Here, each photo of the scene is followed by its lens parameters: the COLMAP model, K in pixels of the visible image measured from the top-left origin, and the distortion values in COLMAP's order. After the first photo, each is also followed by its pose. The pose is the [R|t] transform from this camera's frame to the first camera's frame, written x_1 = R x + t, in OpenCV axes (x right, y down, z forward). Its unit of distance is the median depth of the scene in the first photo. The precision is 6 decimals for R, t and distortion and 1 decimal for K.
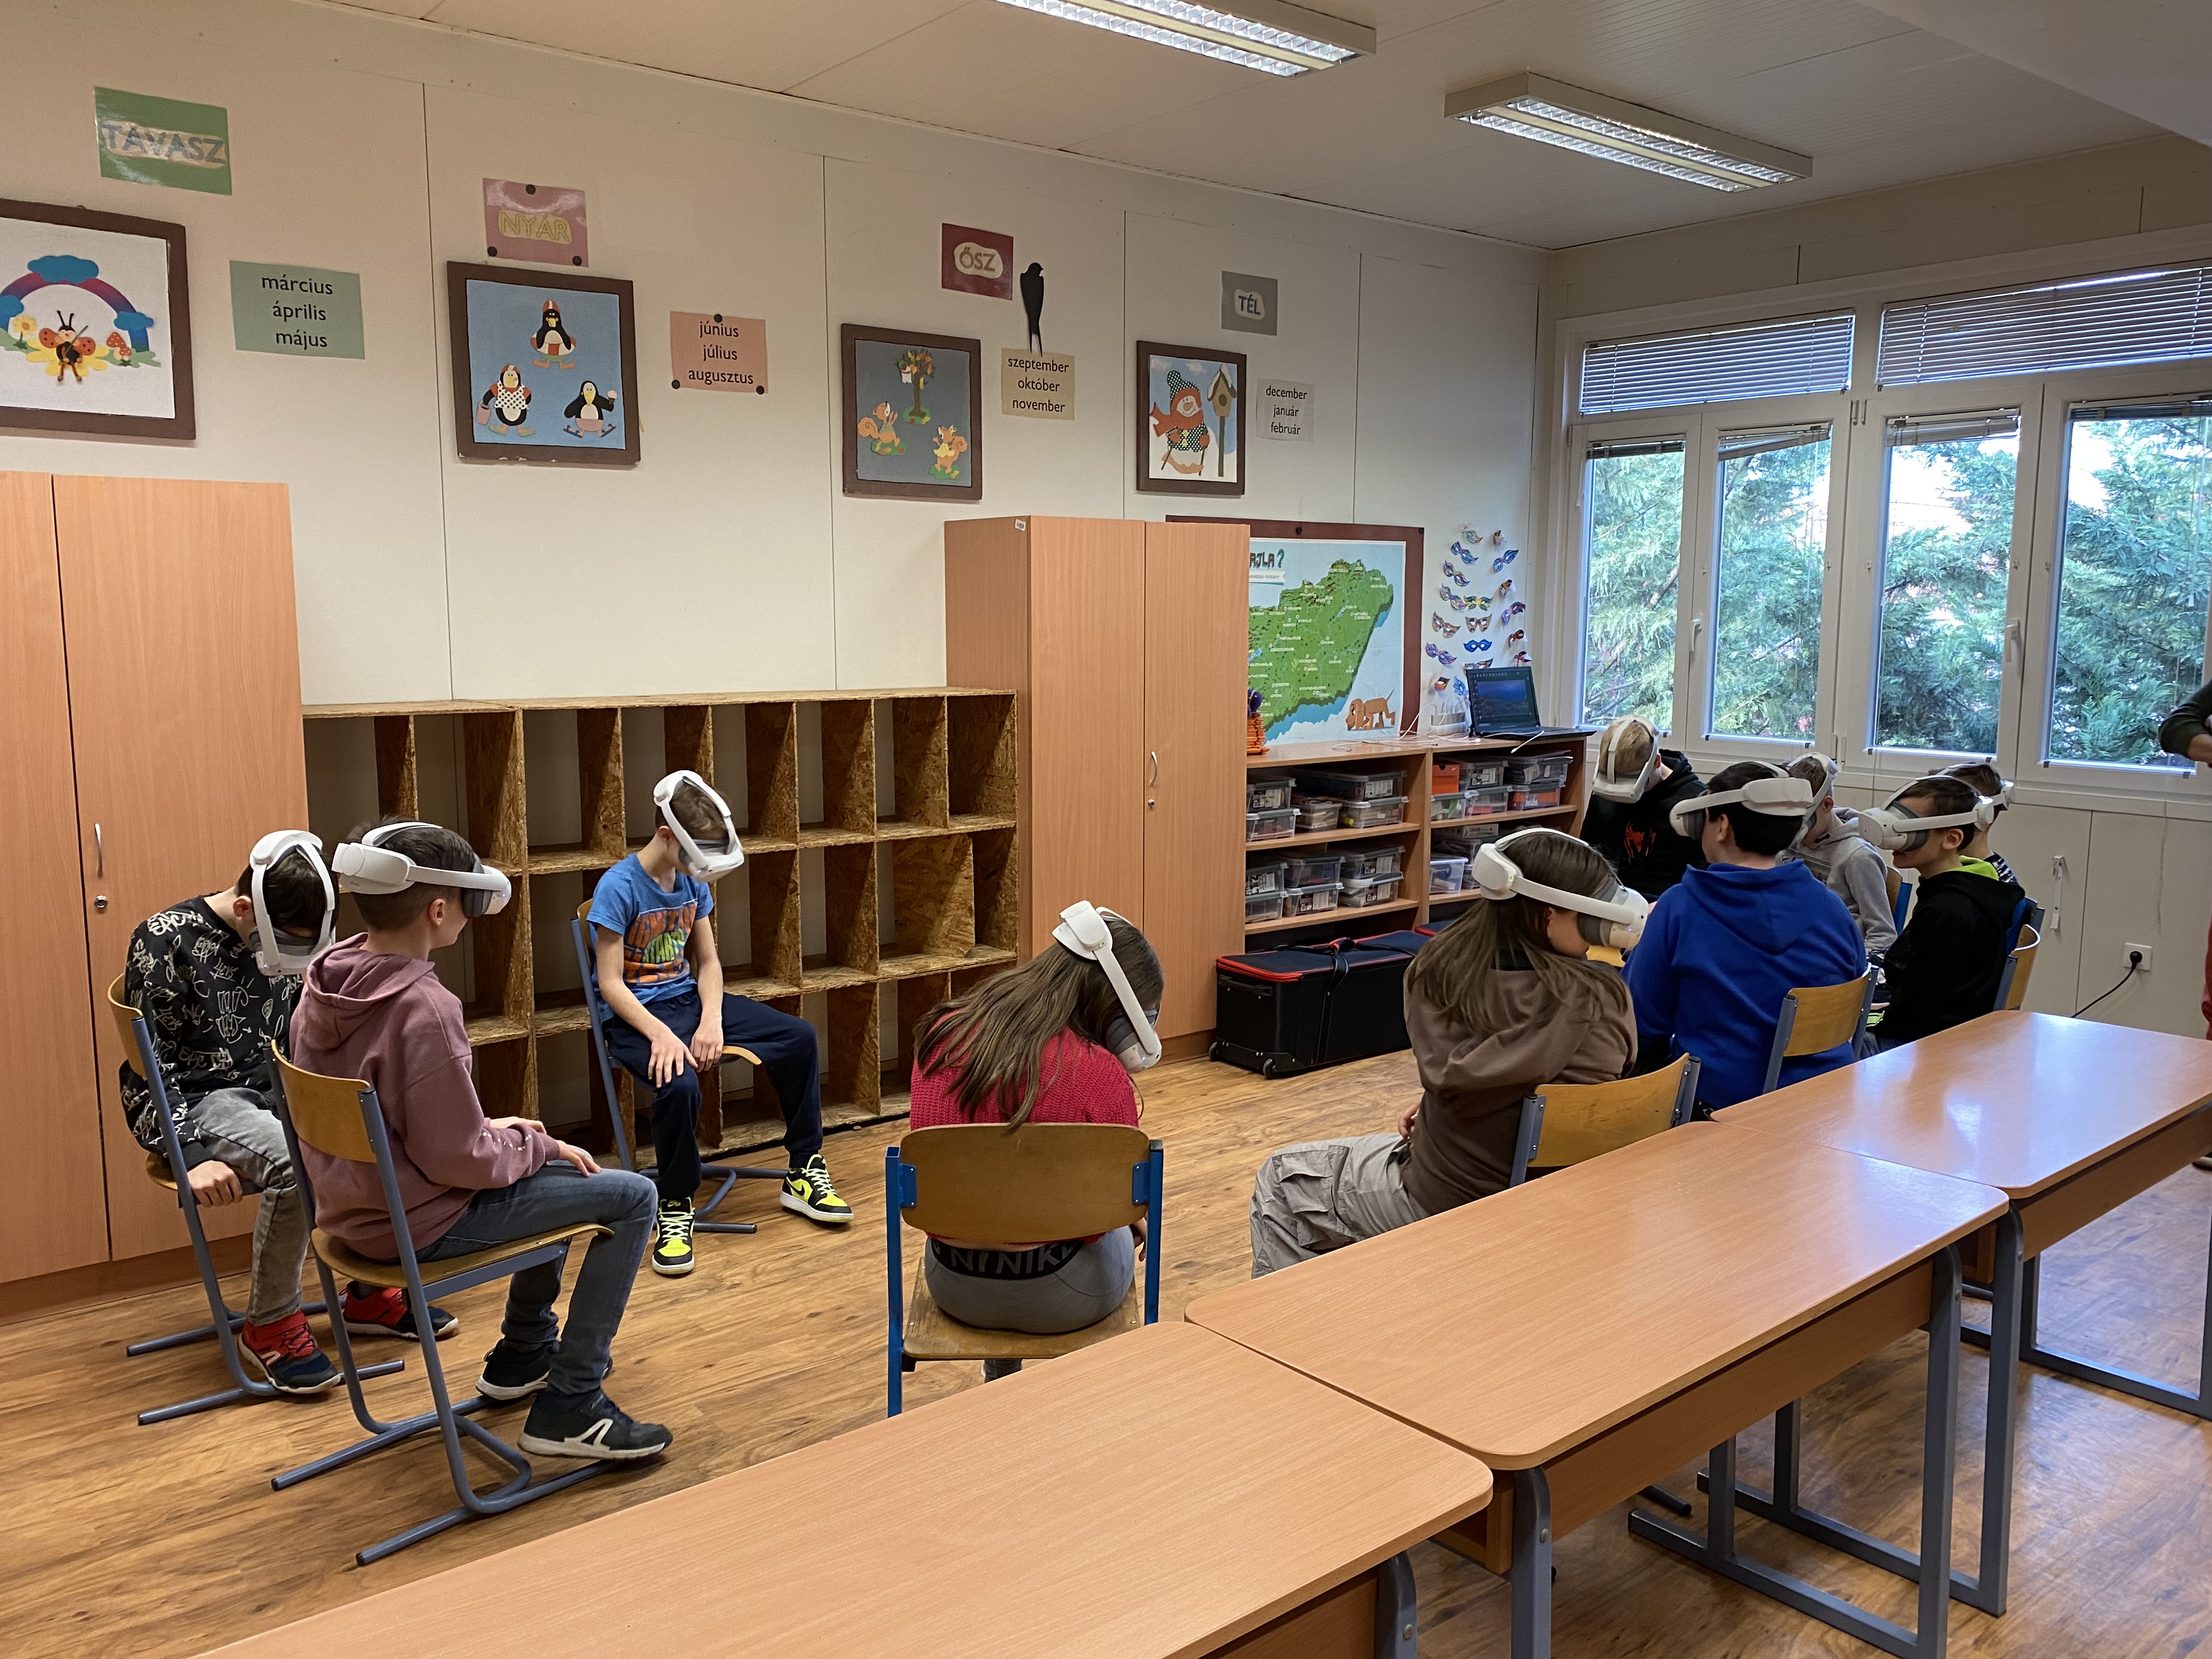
lens RADIAL K [[1696.0, 0, 1088.3], [0, 1696.0, 829.0], [0, 0, 1]] dist [0.032896, -0.059283]
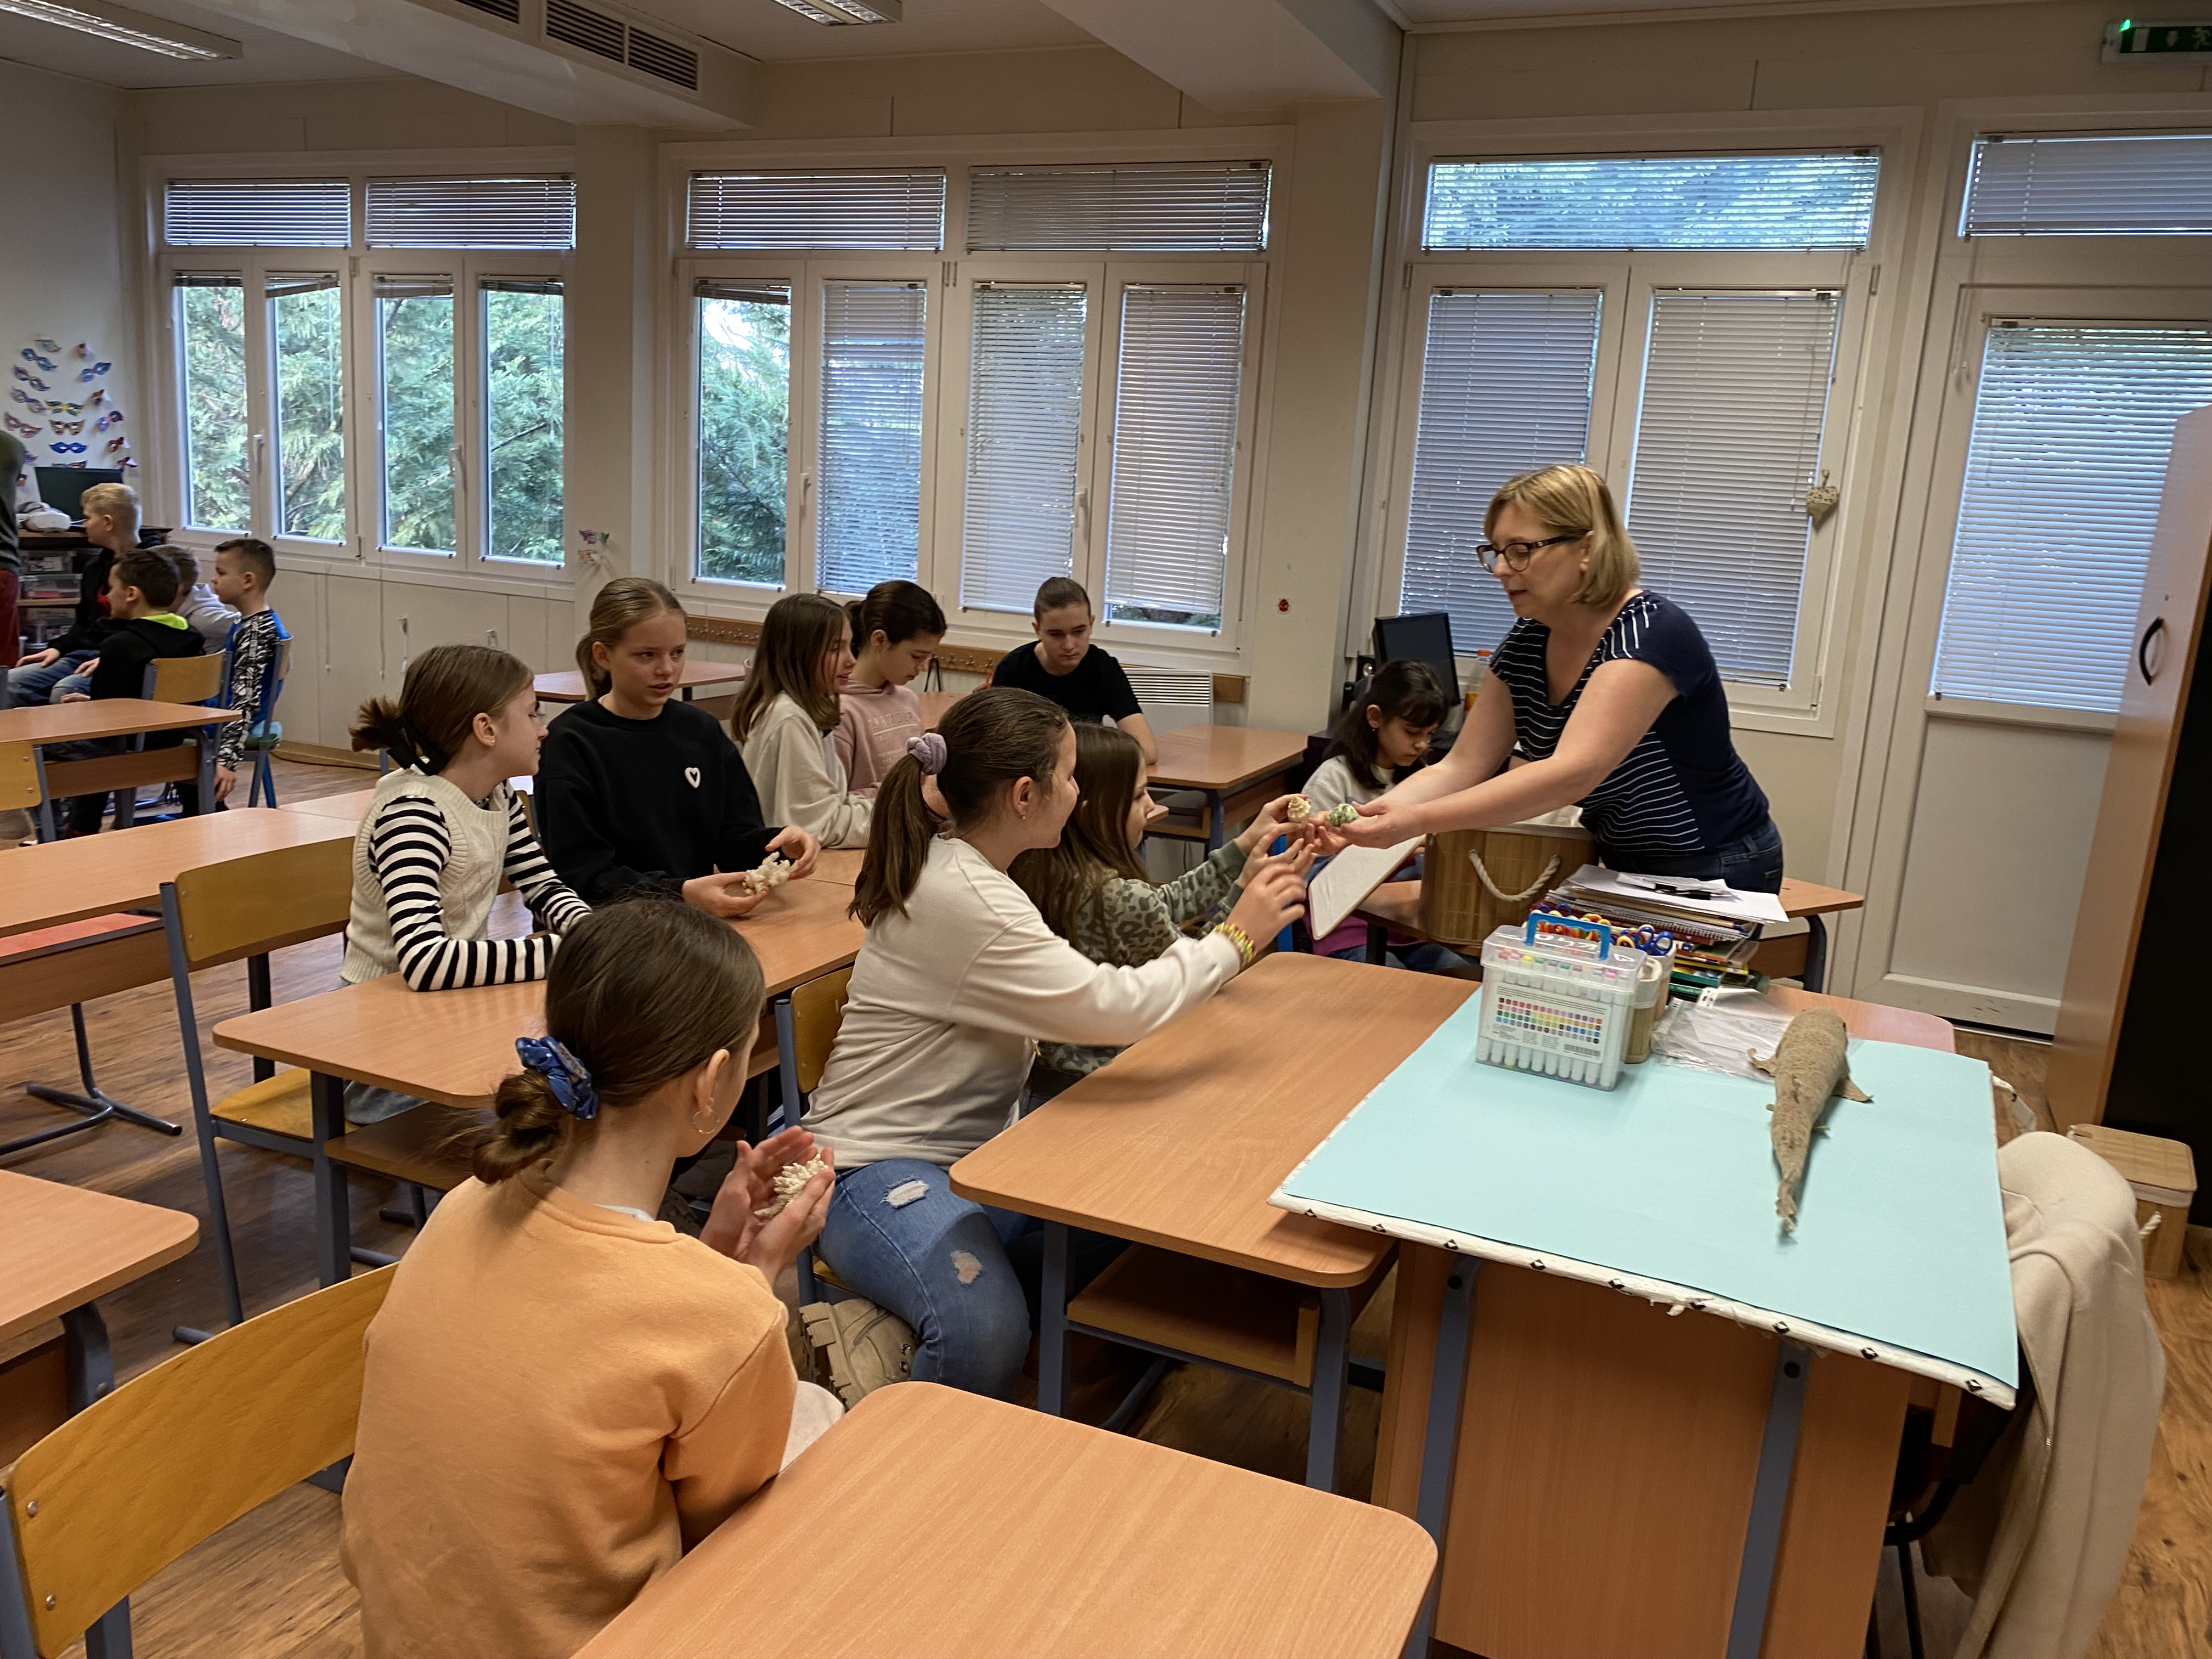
lens RADIAL K [[1696.0, 0, 1110.0], [0, 1696.0, 821.8], [0, 0, 1]] dist [0.032896, -0.059283]
pose [[0.890758, -0.034602, 0.453158, 0.426450], [-0.003624, 0.996525, 0.083217, 0.052143], [-0.454463, -0.075768, 0.887538, -0.400180]]
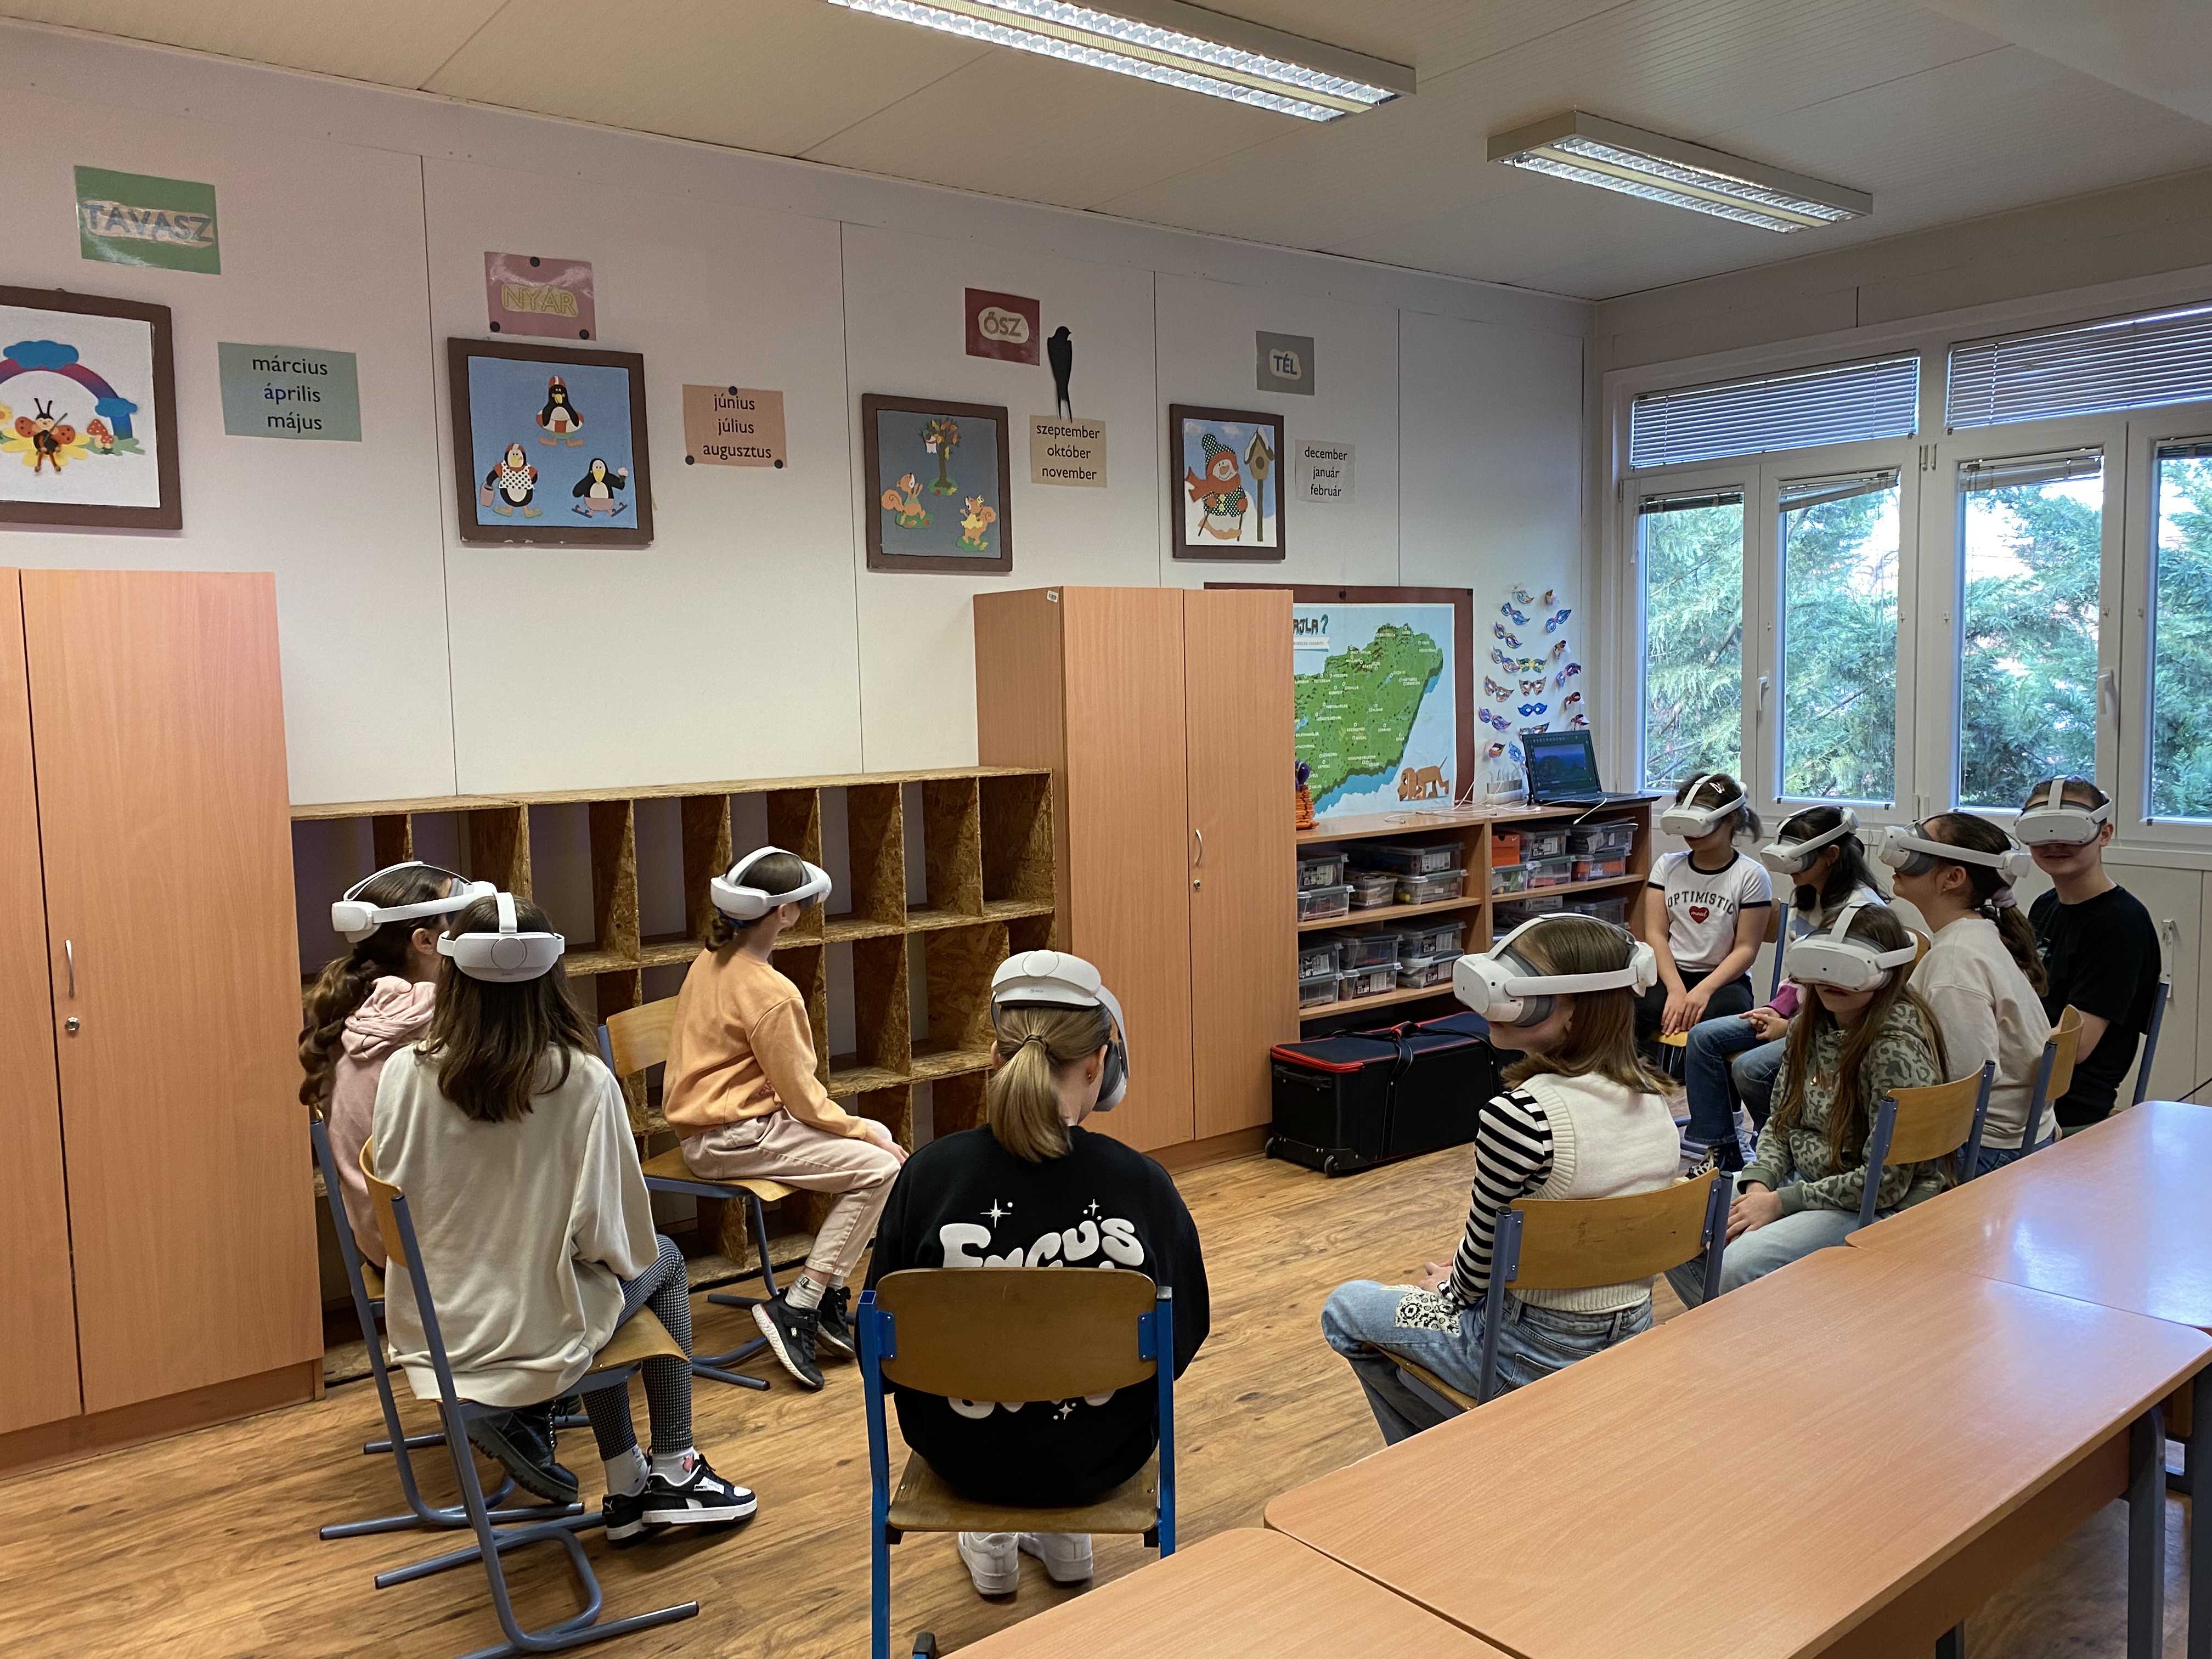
lens RADIAL K [[1696.0, 0, 1092.3], [0, 1696.0, 819.3], [0, 0, 1]] dist [0.032896, -0.059283]
pose [[0.999532, -0.023013, -0.020148, -0.001397], [0.022047, 0.998655, -0.046919, -0.008748], [0.021201, 0.046453, 0.998695, 0.053277]]
